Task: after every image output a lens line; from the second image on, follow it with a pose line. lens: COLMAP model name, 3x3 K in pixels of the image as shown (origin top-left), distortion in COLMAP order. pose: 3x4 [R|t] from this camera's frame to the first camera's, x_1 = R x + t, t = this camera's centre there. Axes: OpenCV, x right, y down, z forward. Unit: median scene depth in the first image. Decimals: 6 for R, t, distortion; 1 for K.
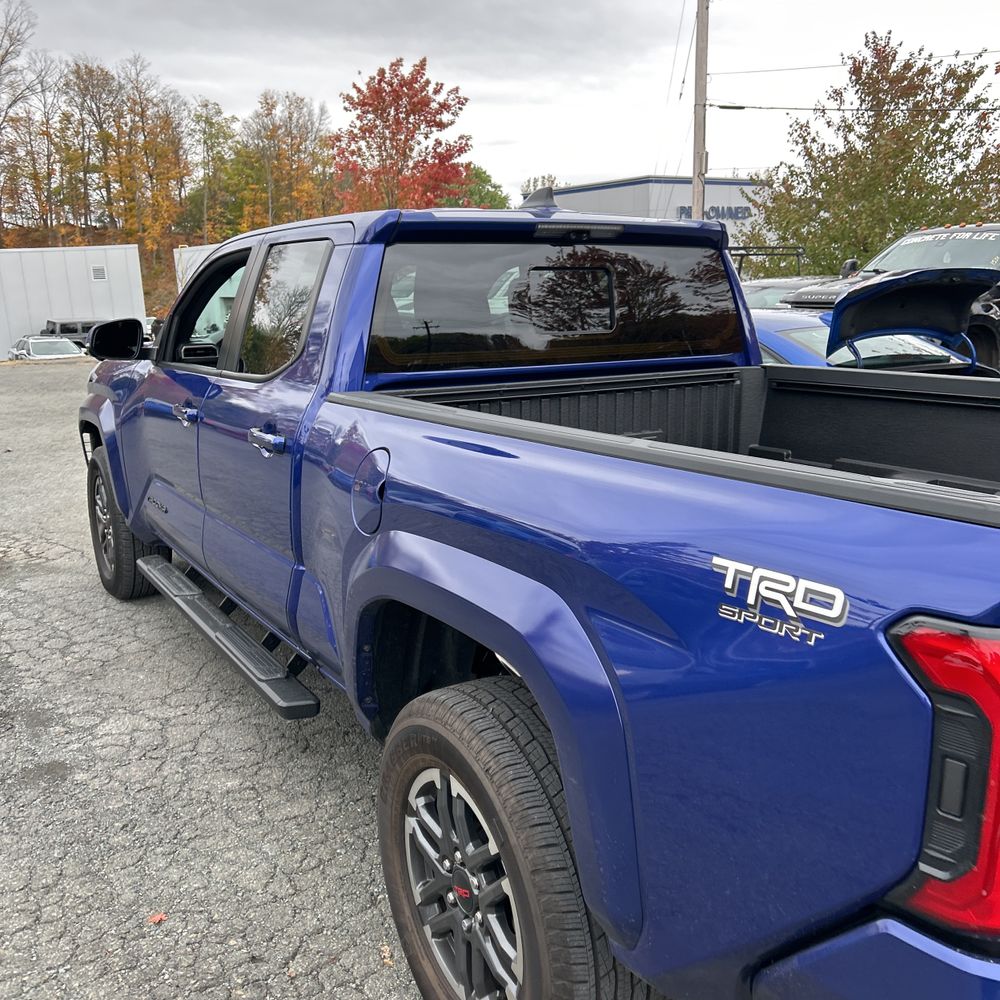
lens RADIAL K [[1020.5, 0, 496.5], [0, 1020.5, 485.7], [0, 0, 1]] dist [0.016743, 0.006976]
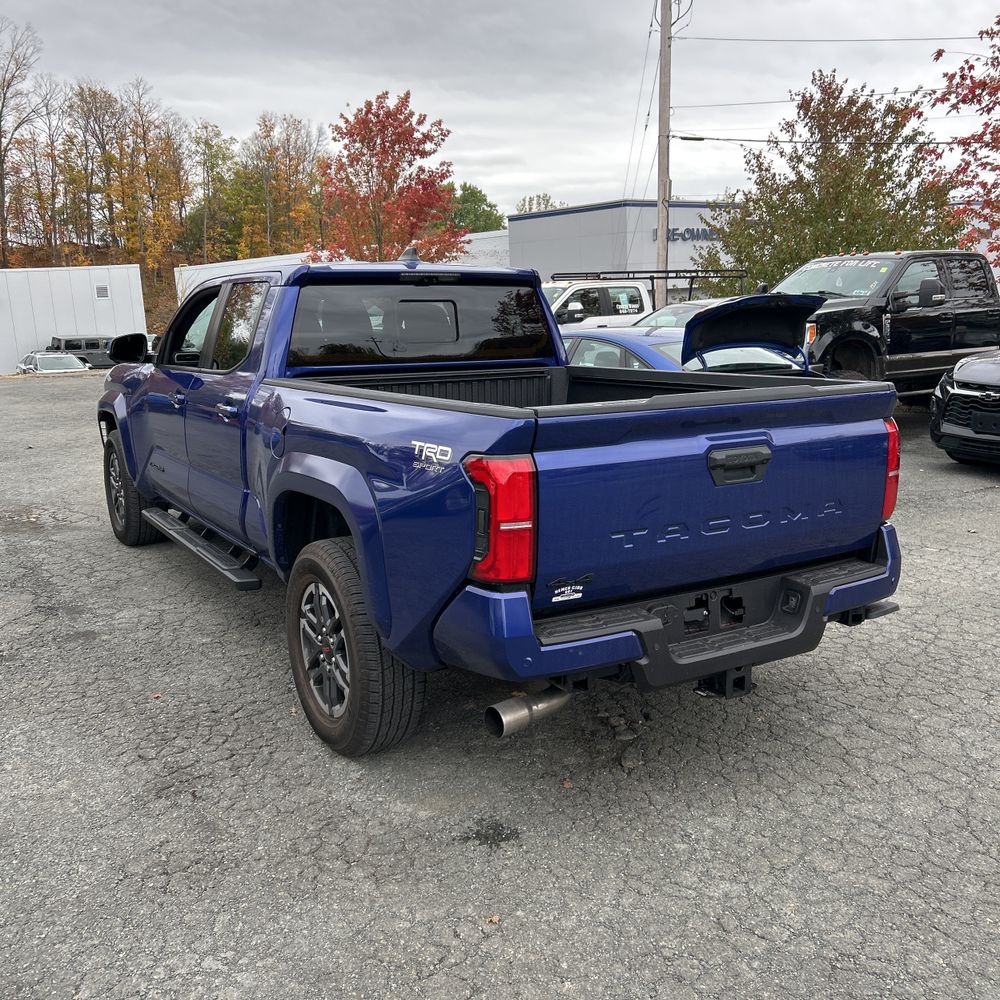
lens RADIAL K [[997.2, 0, 481.7], [0, 997.2, 493.5], [0, 0, 1]] dist [0.038440, -0.037912]
pose [[0.999973, 0.001329, -0.007263, 0.041098], [-0.001368, 0.999984, -0.005447, 0.021110], [0.007255, 0.005457, 0.999959, -0.122935]]
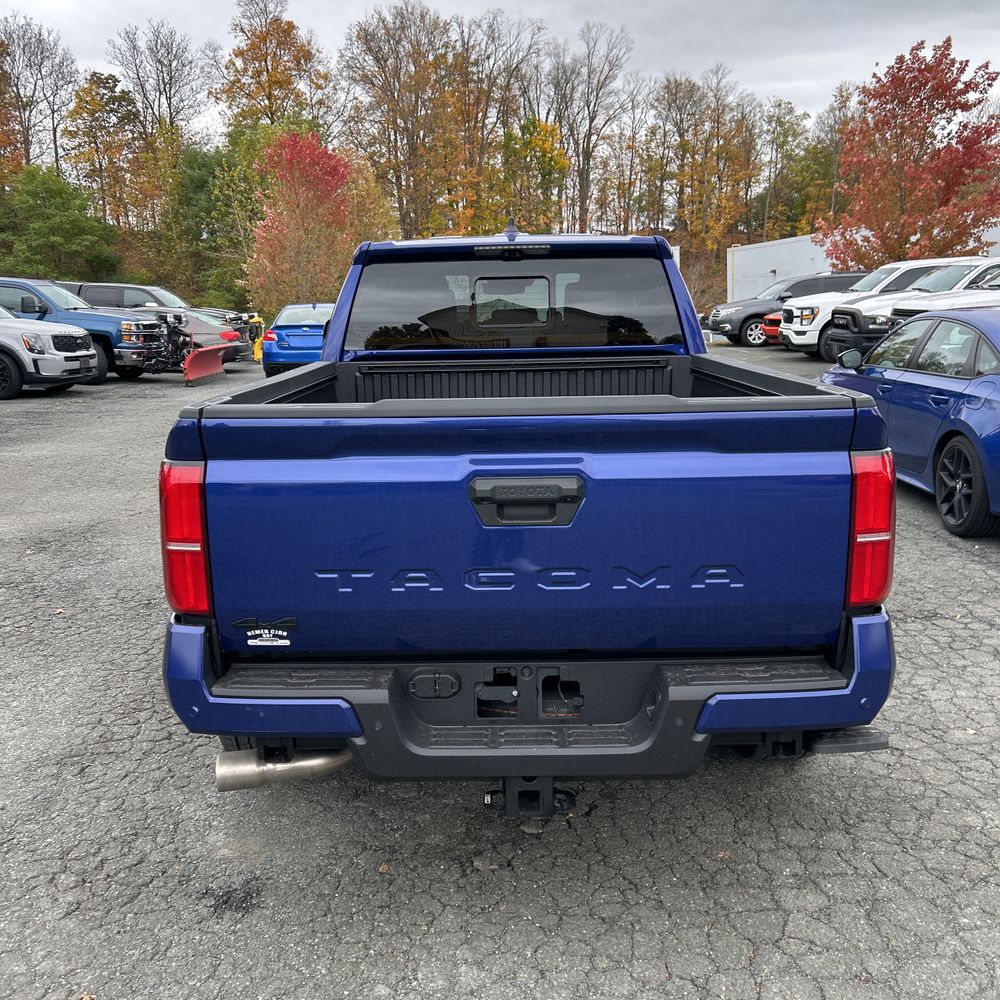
lens RADIAL K [[988.6, 0, 468.4], [0, 988.6, 491.3], [0, 0, 1]] dist [0.017789, 0.008488]
pose [[0.850546, 0.095732, -0.517114, 0.197946], [-0.088455, 0.995325, 0.038771, 0.003624], [0.518409, 0.012765, 0.855038, -0.022878]]
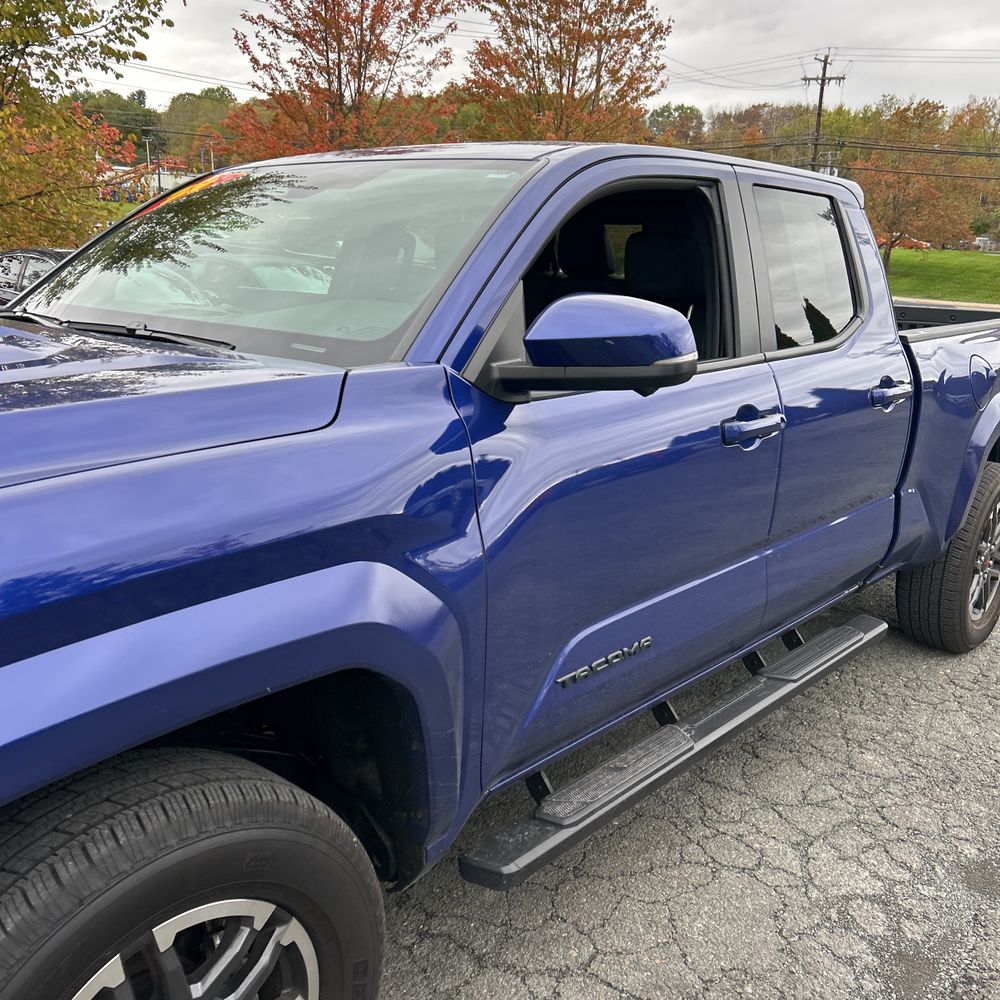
lens RADIAL K [[1008.7, 0, 512.0], [0, 1008.7, 495.2], [0, 0, 1]] dist [0.039800, -0.033110]
pose [[-0.315030, -0.220032, 0.923224, -0.258789], [0.144540, 0.950285, 0.275803, -0.069597], [-0.938011, 0.220329, -0.267565, 0.395928]]
